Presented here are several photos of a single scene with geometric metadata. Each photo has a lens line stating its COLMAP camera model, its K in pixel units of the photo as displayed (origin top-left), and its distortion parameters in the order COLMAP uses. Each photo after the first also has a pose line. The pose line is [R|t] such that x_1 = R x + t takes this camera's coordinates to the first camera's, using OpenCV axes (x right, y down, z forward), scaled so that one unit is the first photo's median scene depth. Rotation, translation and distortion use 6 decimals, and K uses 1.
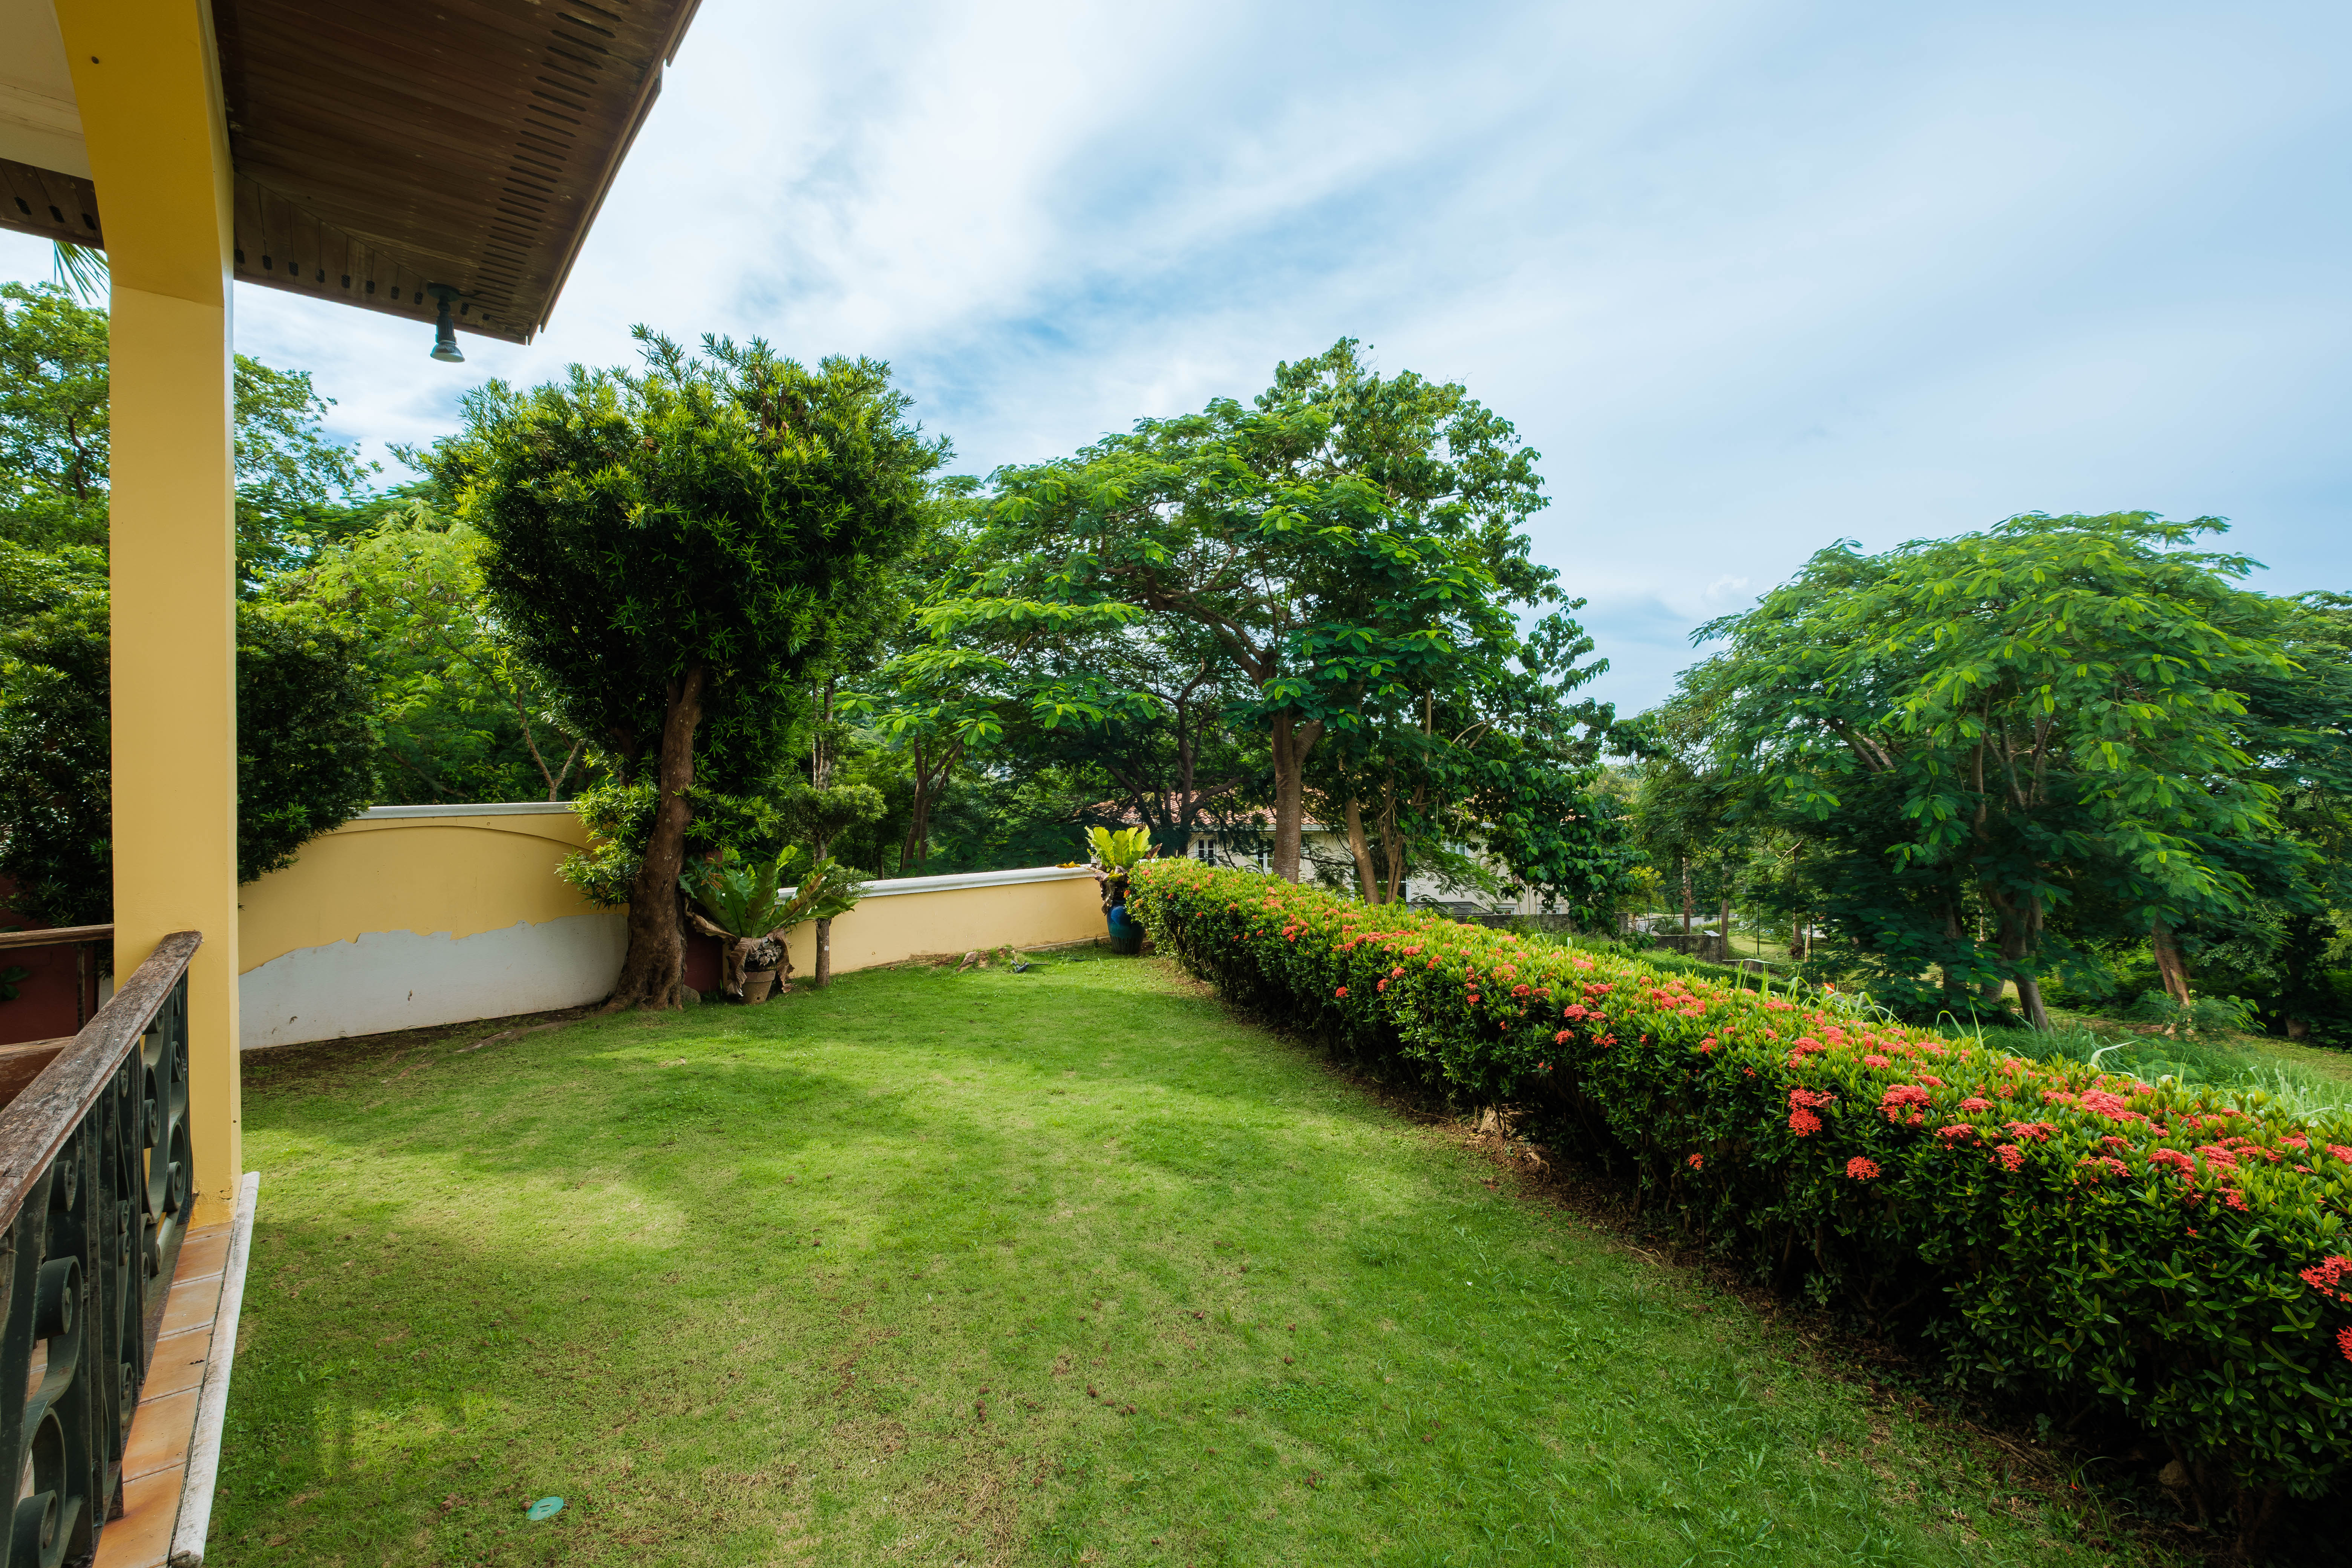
lens RADIAL K [[1023.4, 0, 1176.0], [0, 1023.4, 784.0], [0, 0, 1]] dist [-0.002279, -0.000479]
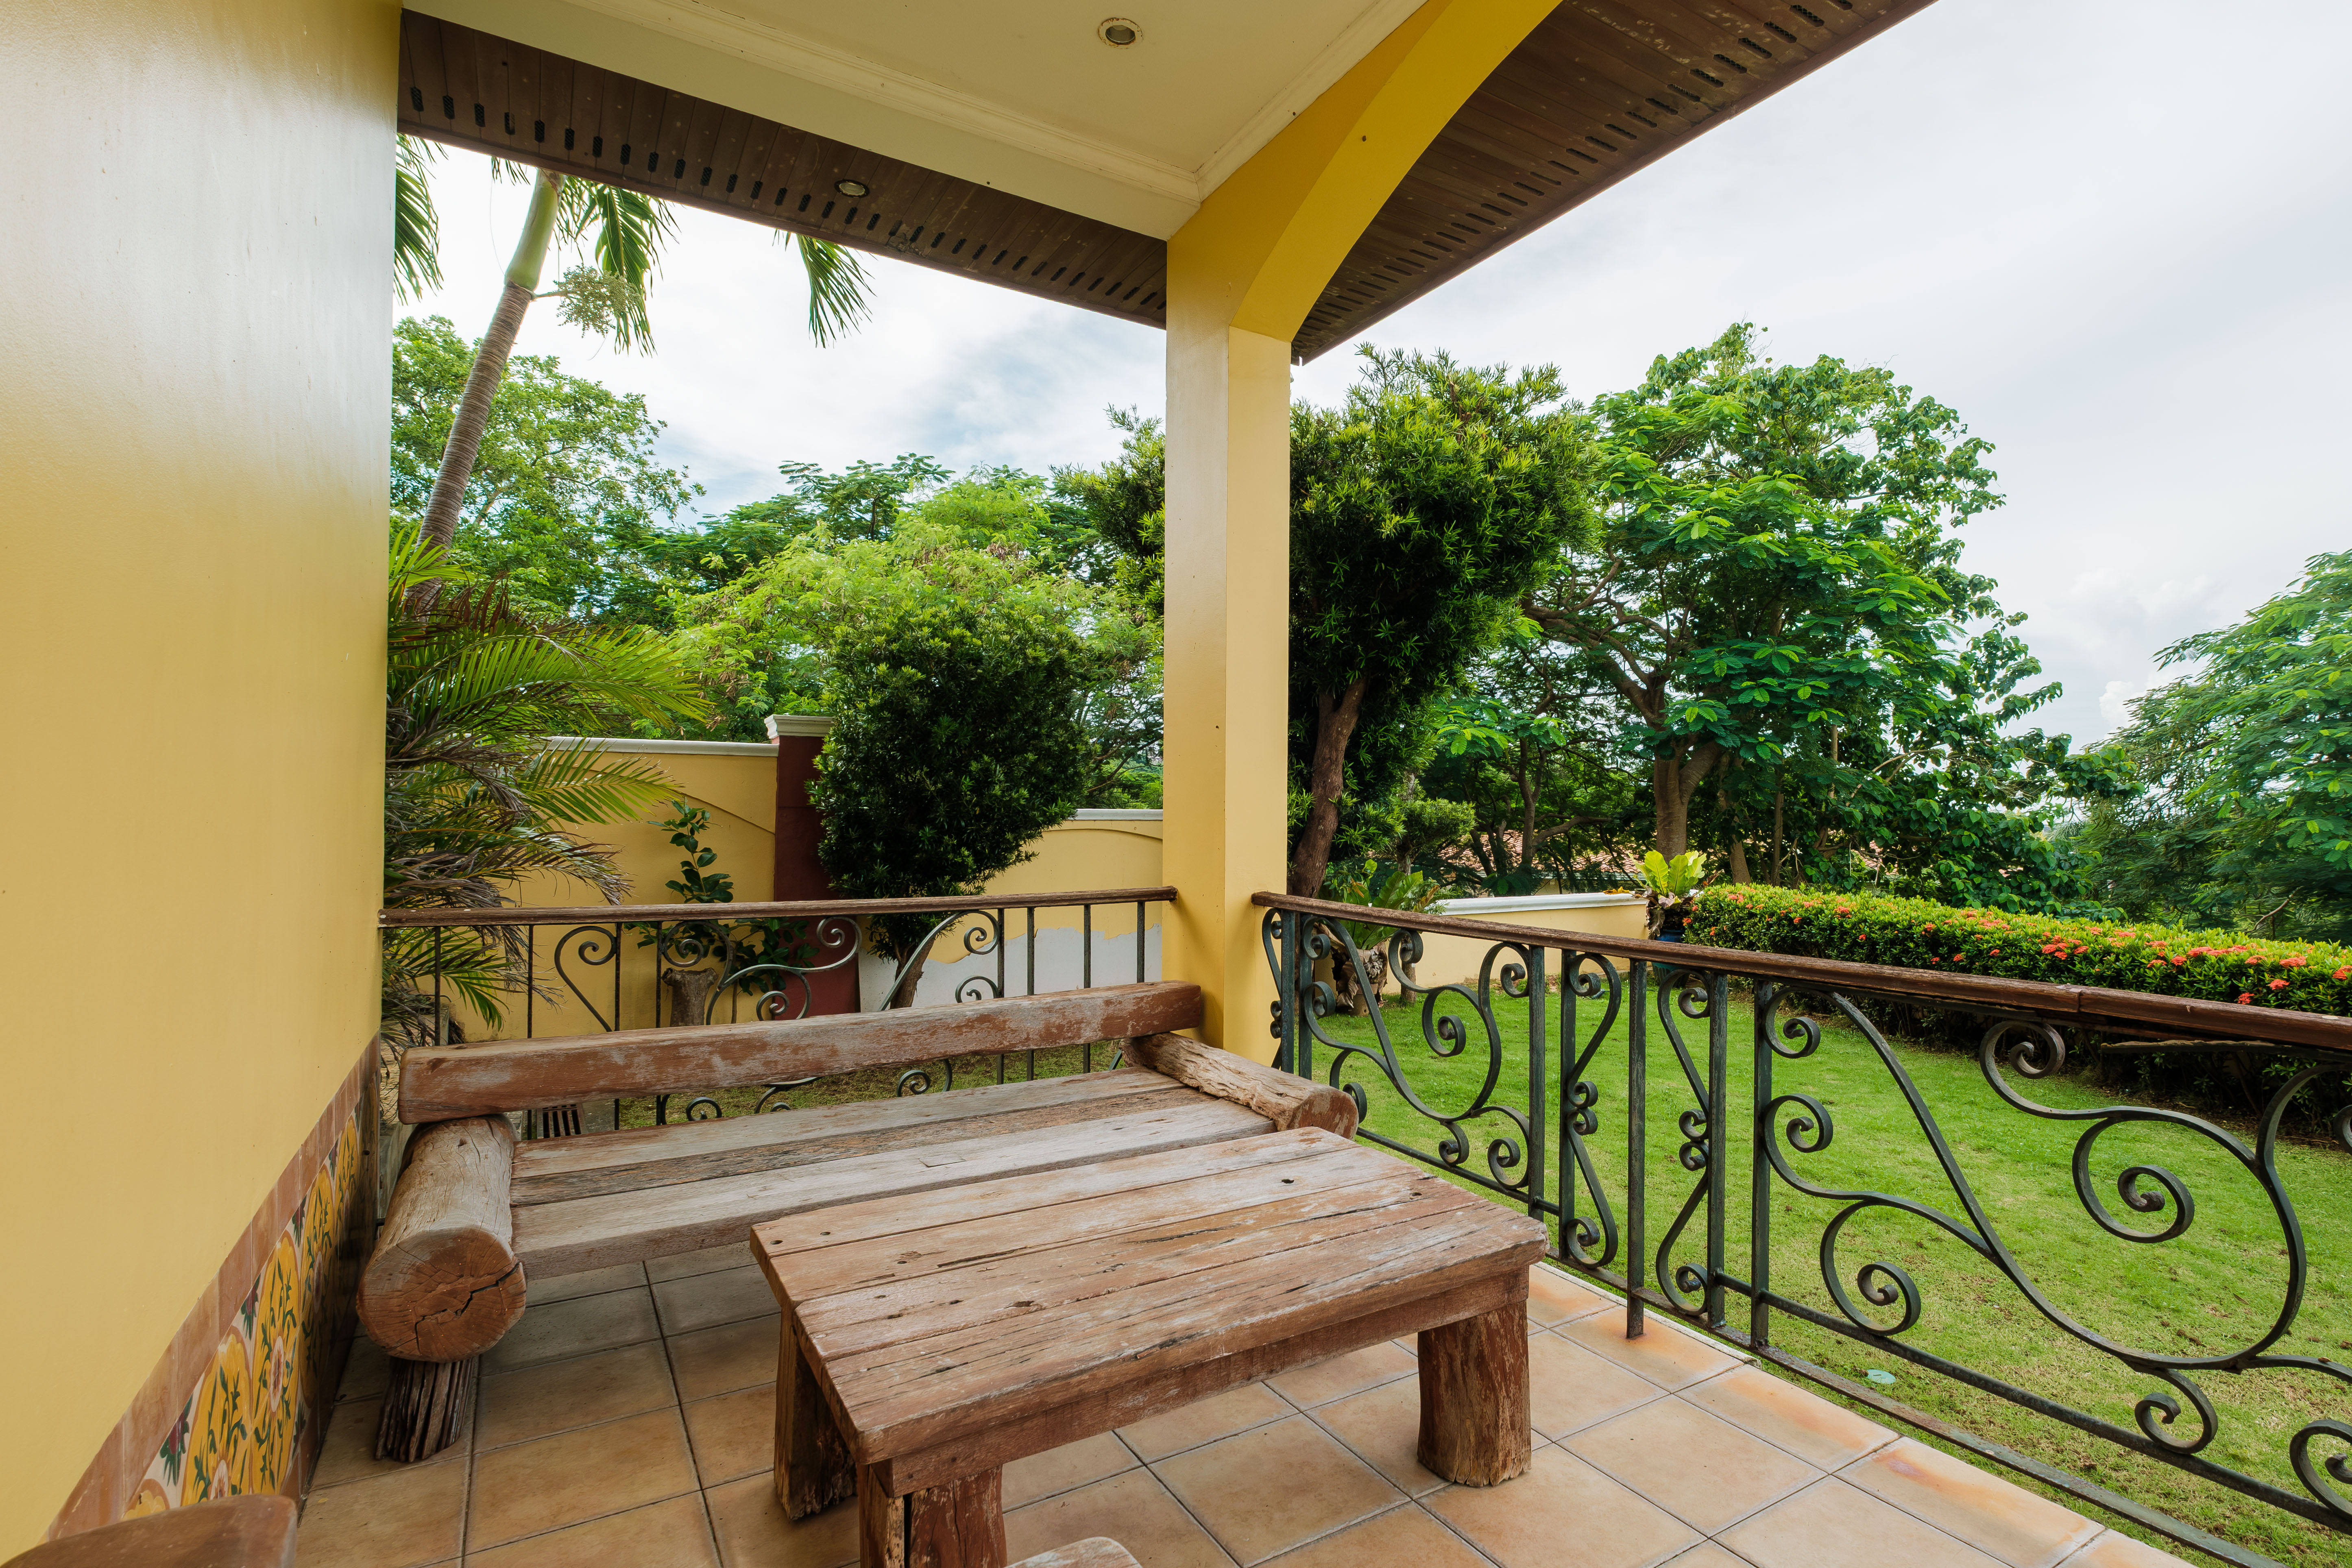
lens RADIAL K [[1138.4, 0, 1245.2], [0, 1138.4, 813.6], [0, 0, 1]] dist [0.028219, -0.020491]
pose [[0.990957, 0.016703, -0.133138, -0.121080], [-0.018468, 0.999757, -0.012036, 0.010805], [0.132905, 0.014386, 0.991024, -0.037571]]
